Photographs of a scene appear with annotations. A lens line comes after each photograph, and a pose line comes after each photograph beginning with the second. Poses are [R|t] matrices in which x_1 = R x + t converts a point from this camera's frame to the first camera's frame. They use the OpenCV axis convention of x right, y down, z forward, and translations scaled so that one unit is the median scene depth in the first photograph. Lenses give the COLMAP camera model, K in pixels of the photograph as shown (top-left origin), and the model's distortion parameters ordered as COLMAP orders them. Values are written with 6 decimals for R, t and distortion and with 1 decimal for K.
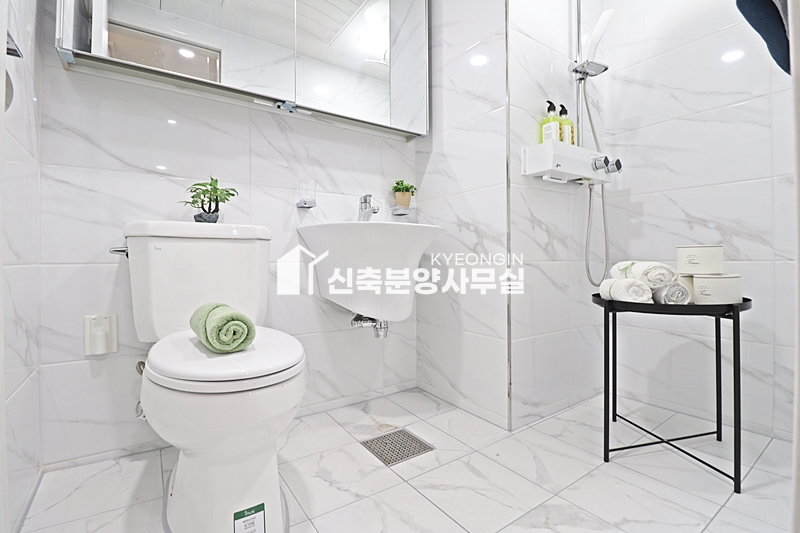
lens RADIAL K [[370.8, 0, 401.0], [0, 370.8, 258.3], [0, 0, 1]] dist [-0.005372, -0.009900]
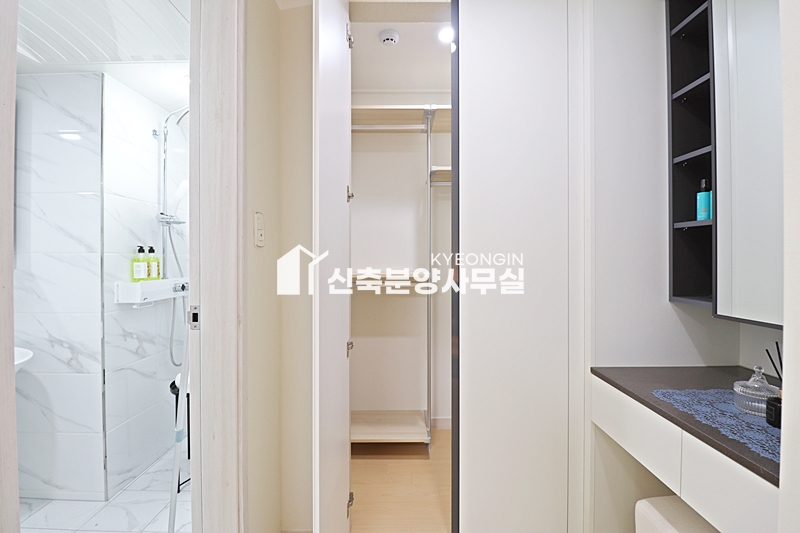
lens RADIAL K [[370.8, 0, 401.0], [0, 370.8, 258.3], [0, 0, 1]] dist [-0.005372, -0.009900]
pose [[0.573337, 0.003252, 0.819313, -0.157033], [-0.002473, 0.999994, -0.002238, -0.368402], [-0.819316, -0.000743, 0.573342, -0.558235]]
